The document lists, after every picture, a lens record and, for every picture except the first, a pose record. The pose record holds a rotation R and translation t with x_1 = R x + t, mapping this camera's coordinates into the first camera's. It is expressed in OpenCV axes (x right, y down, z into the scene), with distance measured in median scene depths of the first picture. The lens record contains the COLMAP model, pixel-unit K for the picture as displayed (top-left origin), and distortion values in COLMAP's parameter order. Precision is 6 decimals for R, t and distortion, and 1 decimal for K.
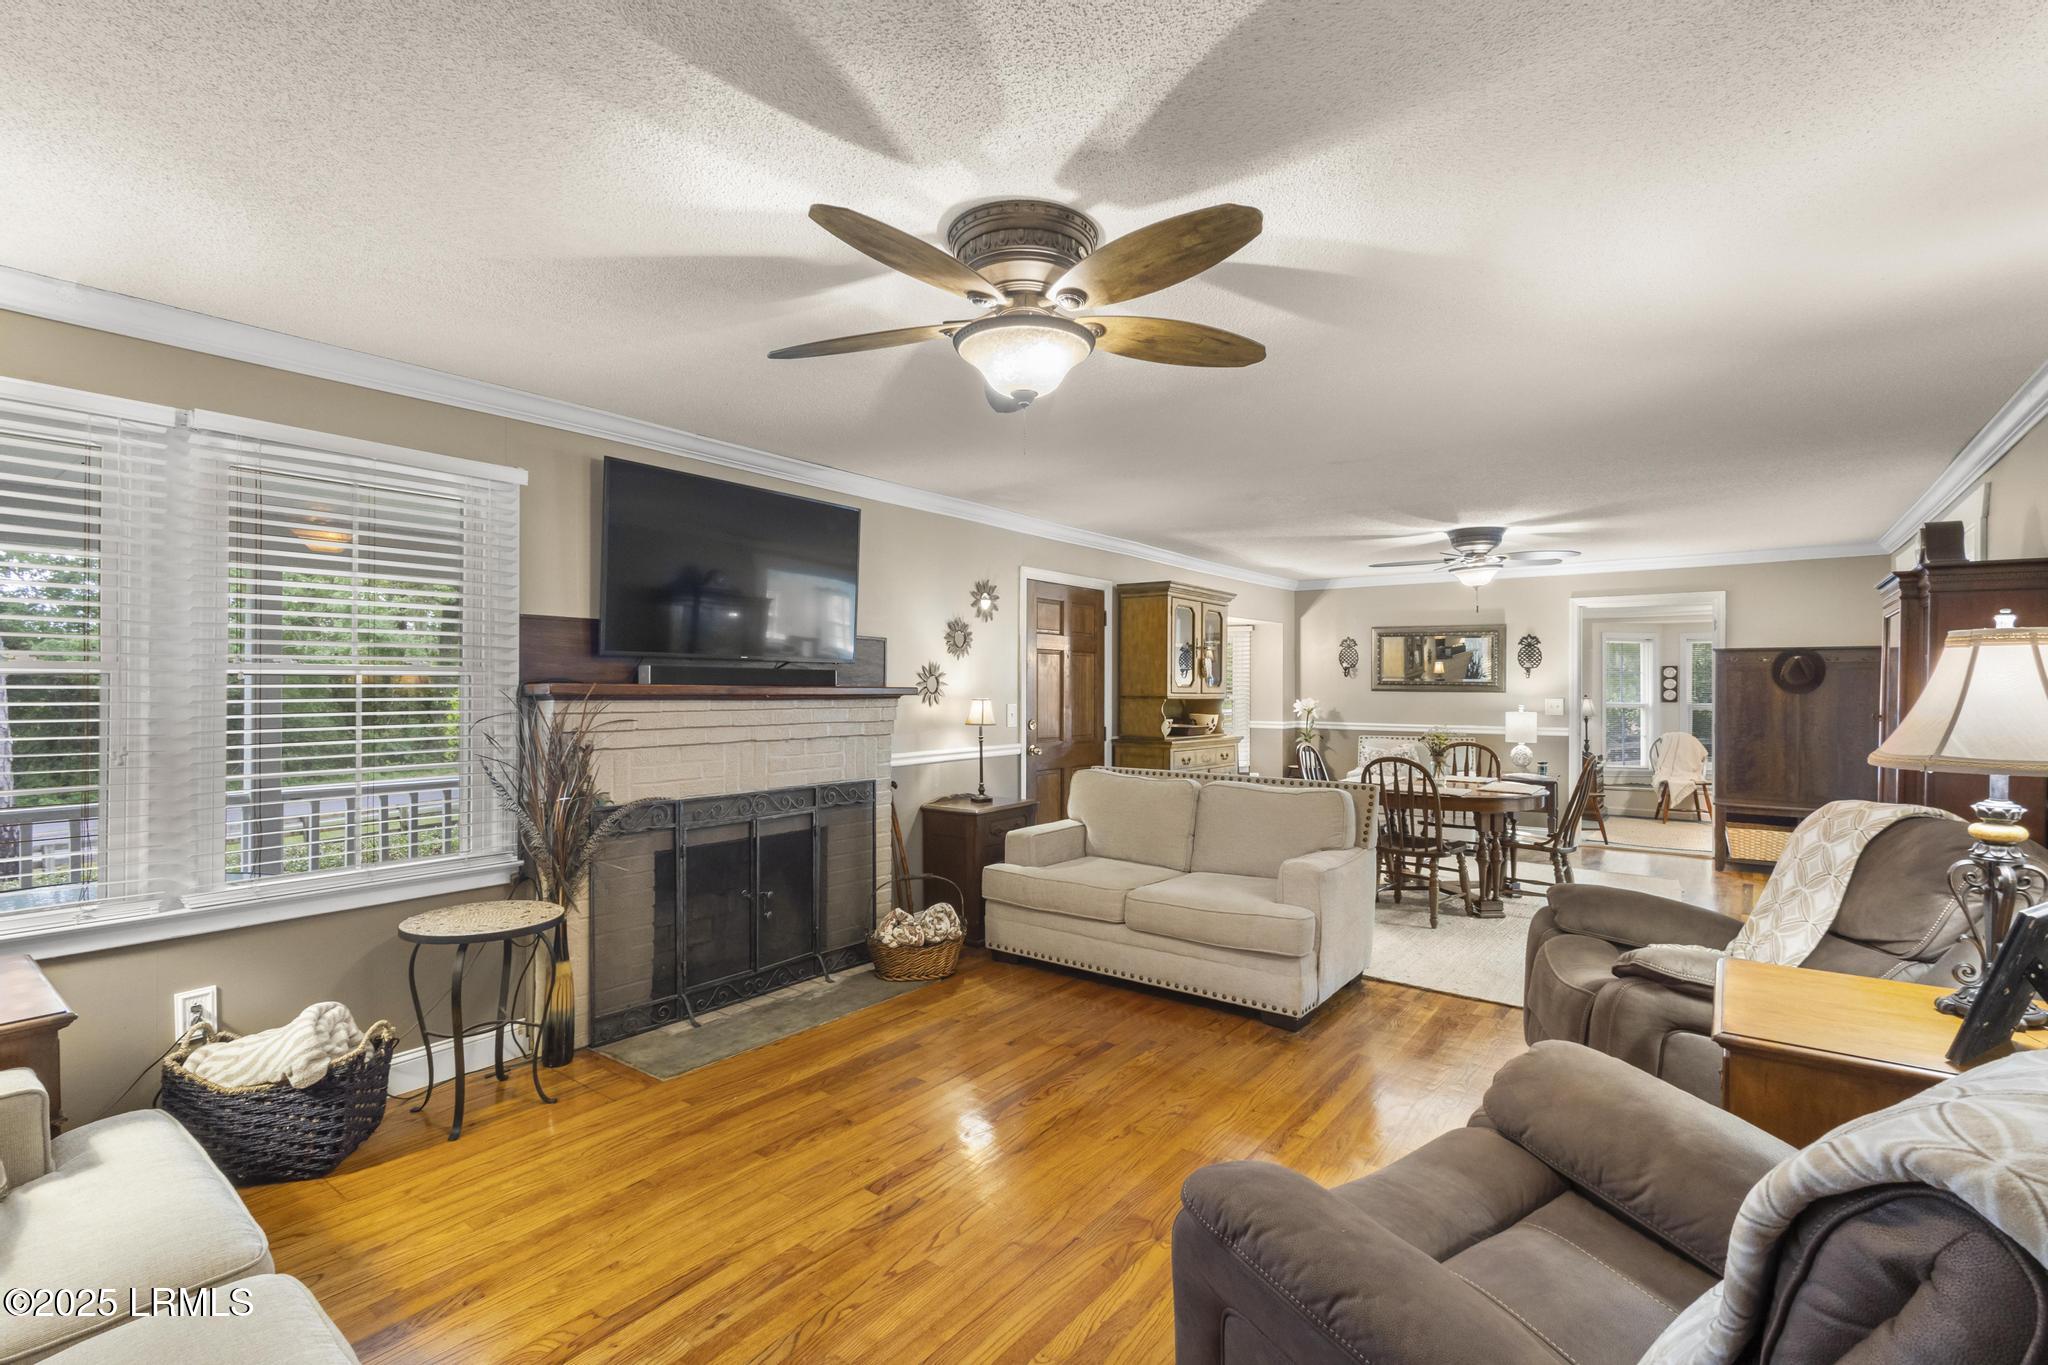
lens RADIAL K [[934.5, 0, 1025.2], [0, 934.5, 685.6], [0, 0, 1]] dist [0.010955, -0.000129]
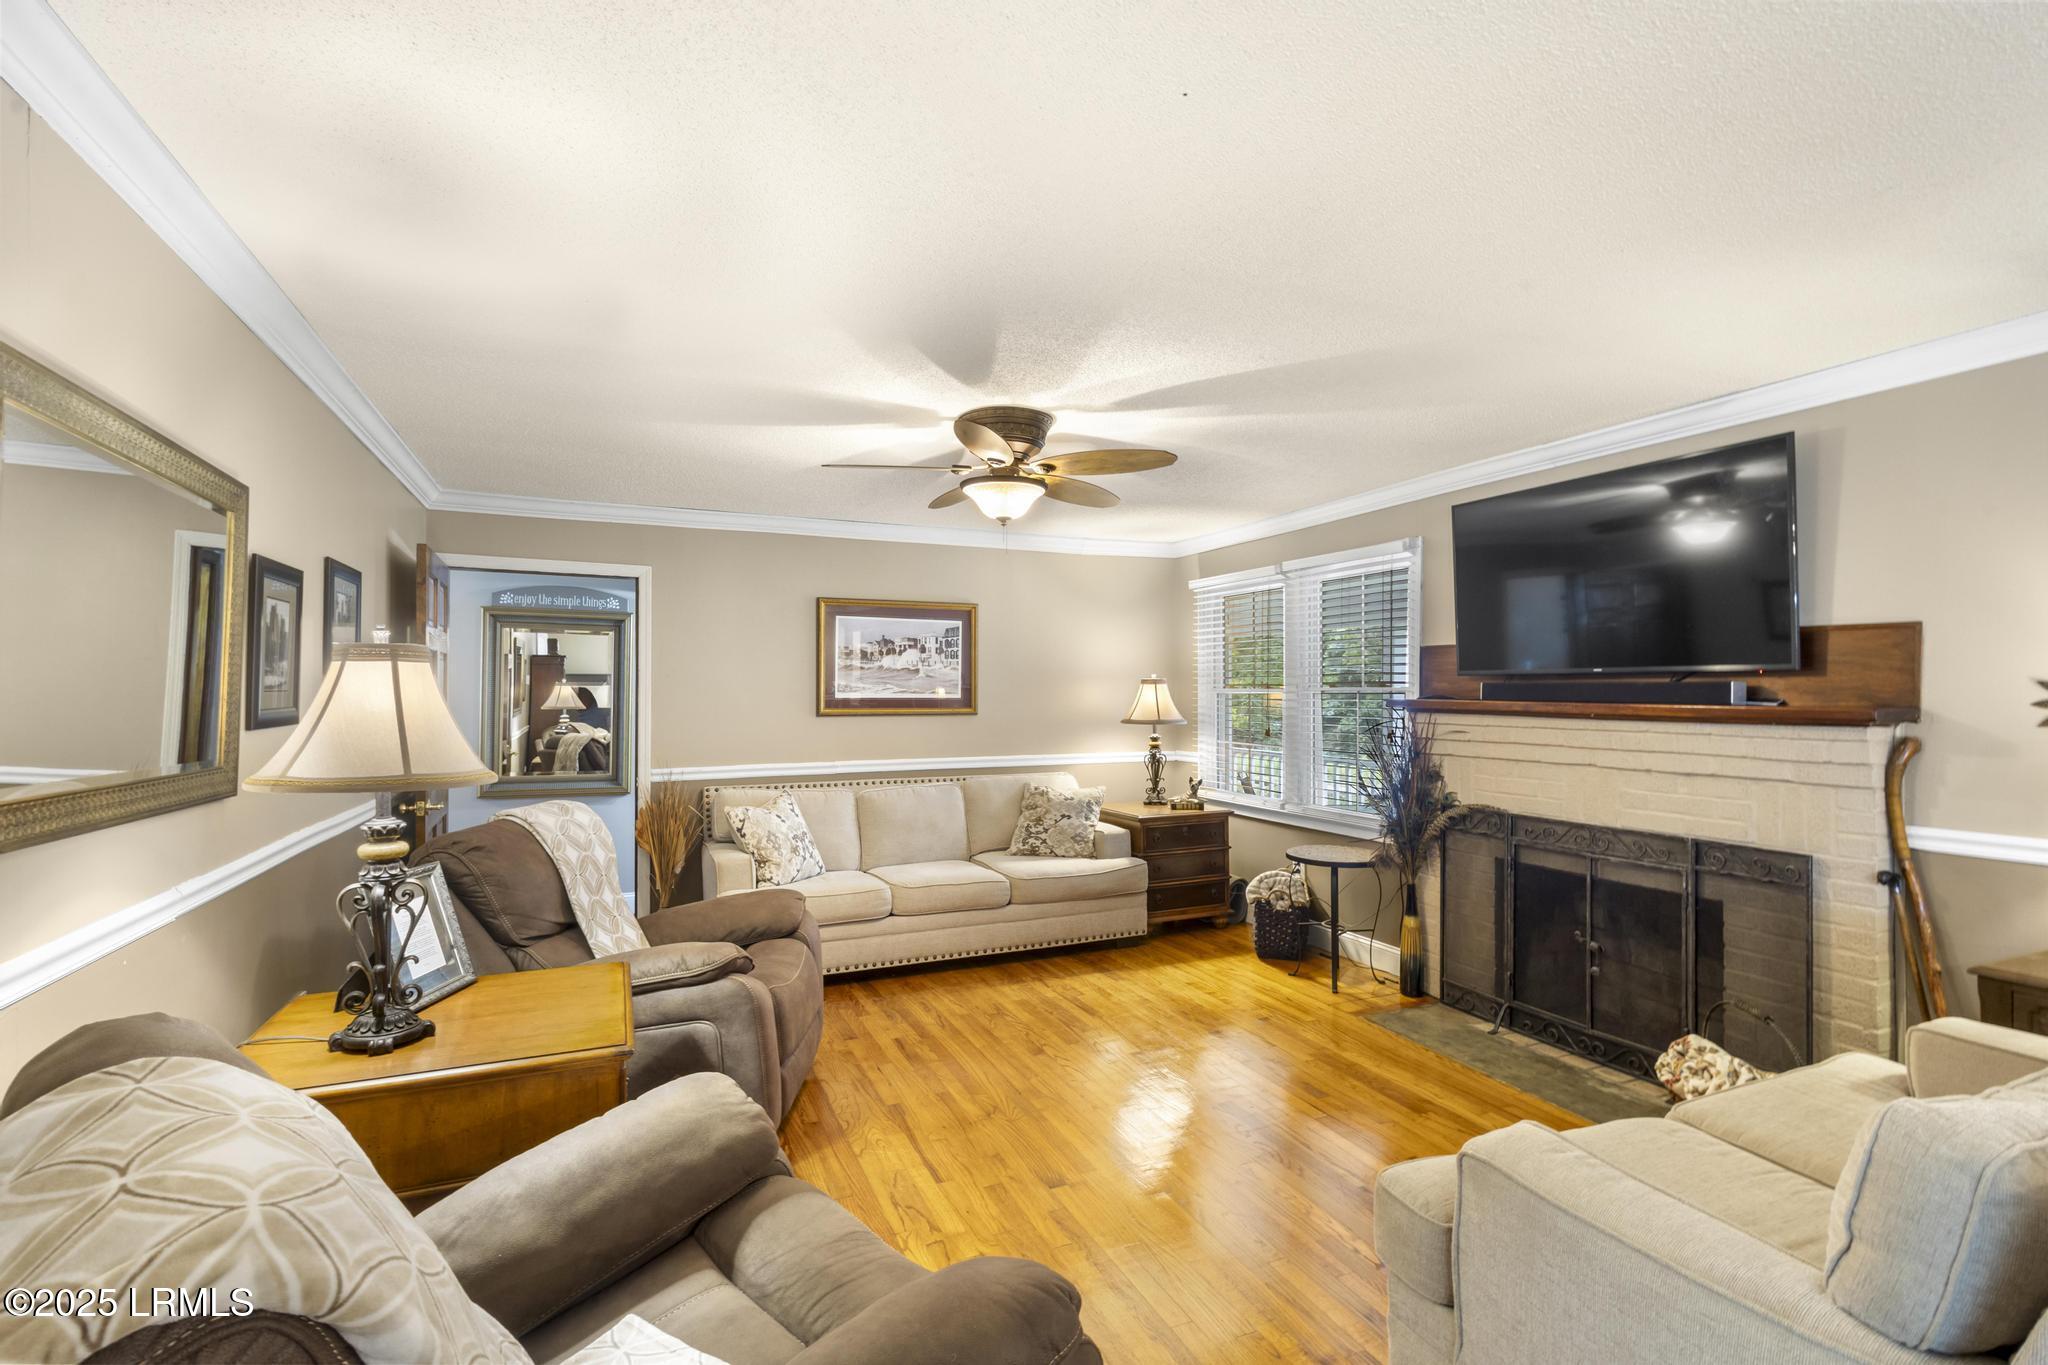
lens RADIAL K [[934.5, 0, 1025.2], [0, 934.5, 685.6], [0, 0, 1]] dist [0.010955, -0.000129]
pose [[-0.485411, -0.011434, -0.874212, 0.710002], [-0.004382, 0.999934, -0.010646, -0.003941], [0.874275, -0.001337, -0.485429, 0.932433]]
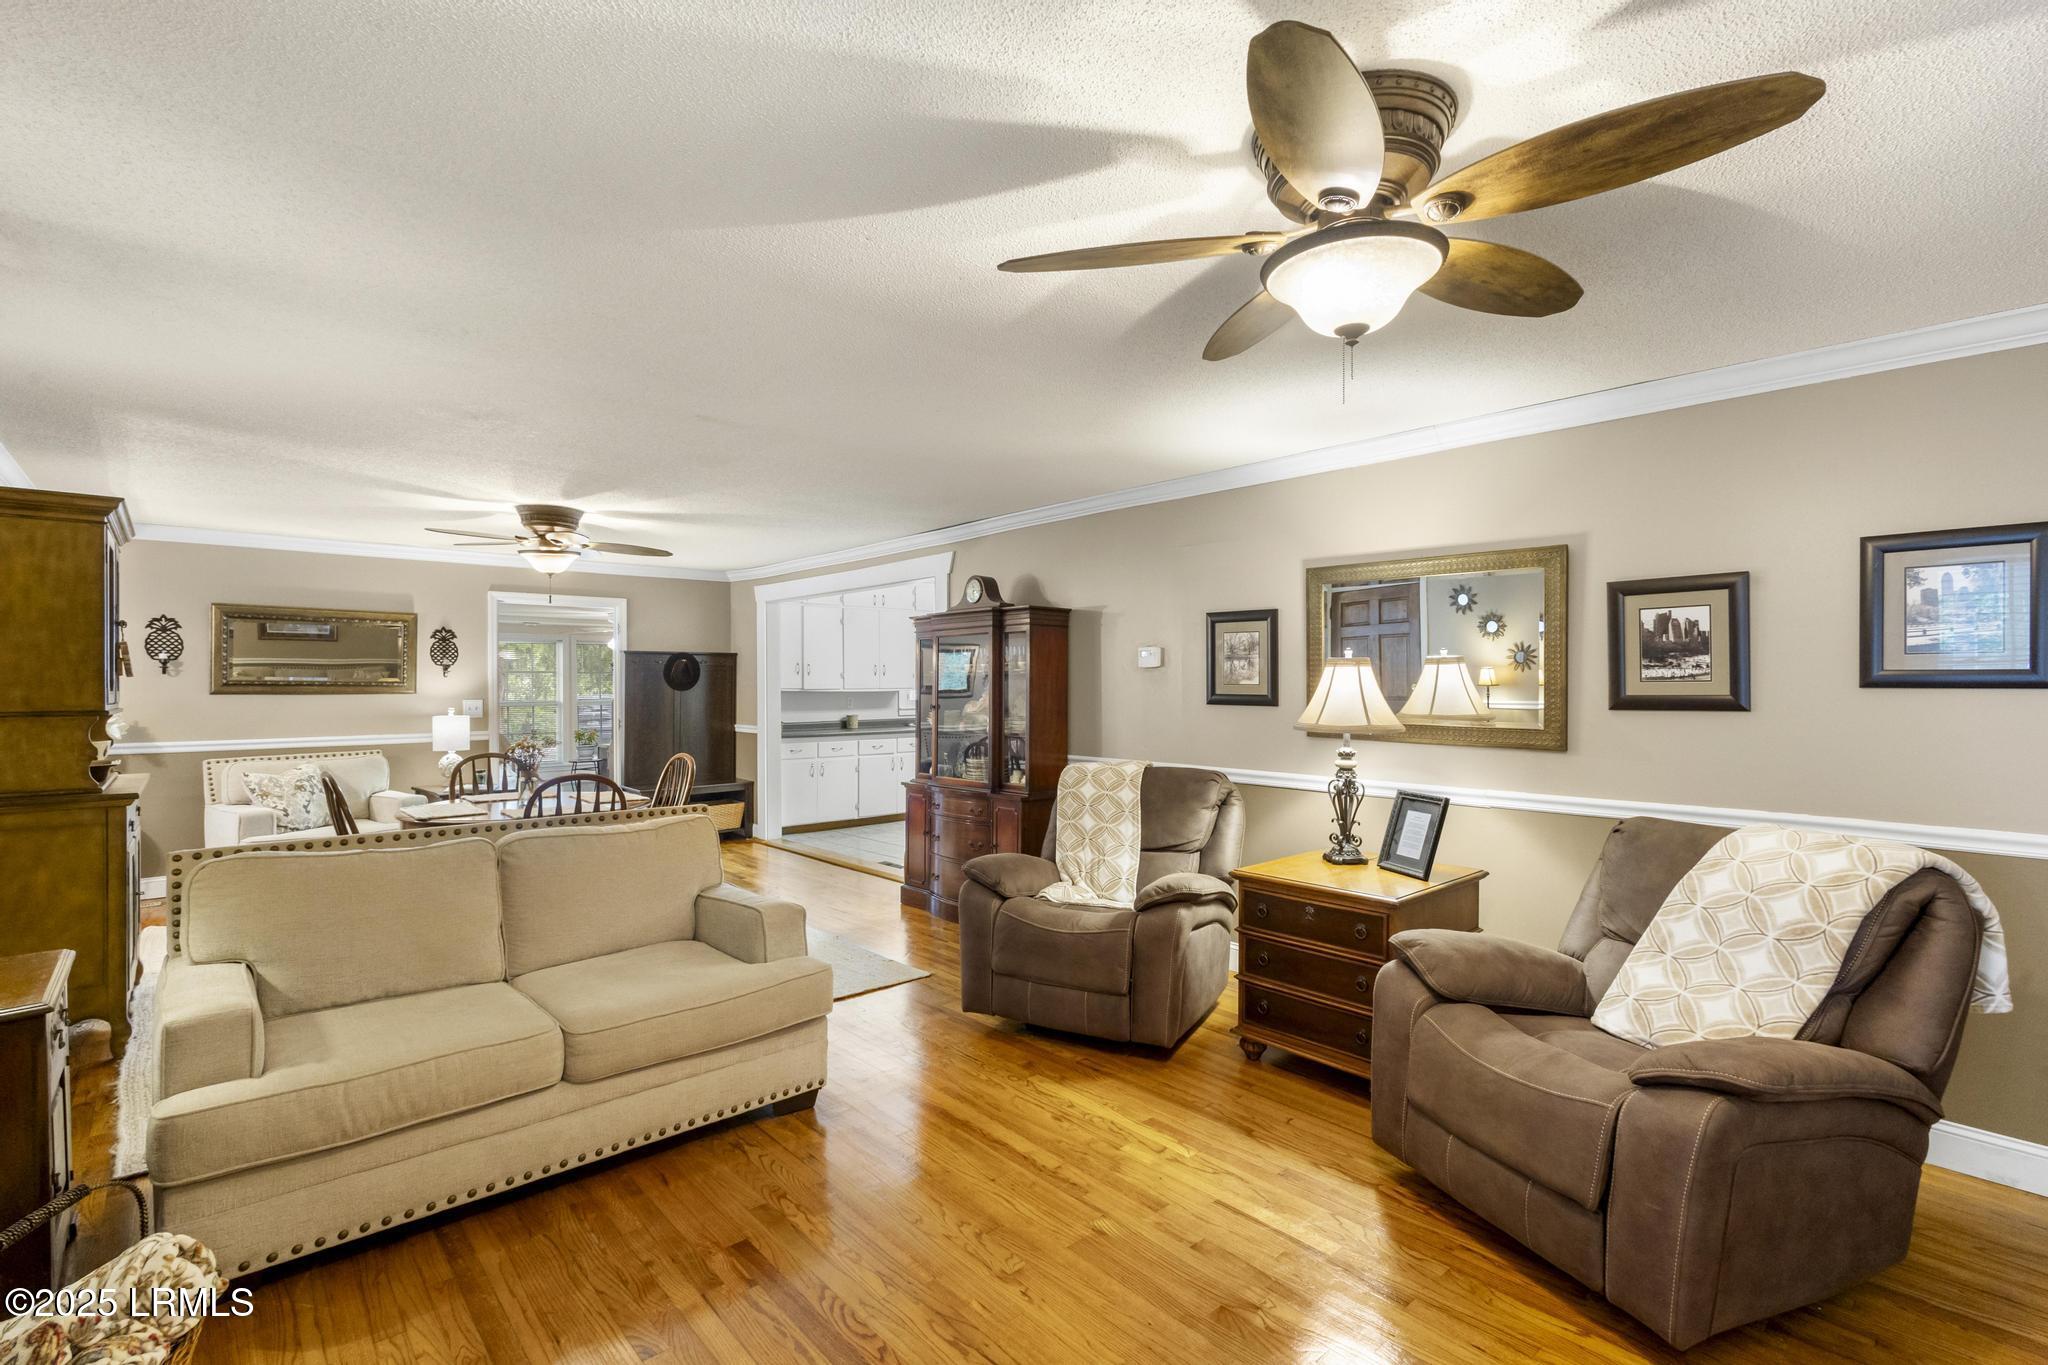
lens RADIAL K [[934.5, 0, 1025.2], [0, 934.5, 685.6], [0, 0, 1]] dist [0.010955, -0.000129]
pose [[0.194130, -0.006270, 0.980956, -0.432077], [0.002622, 0.999979, 0.005873, -0.007239], [-0.980972, 0.001432, 0.194142, 0.575049]]
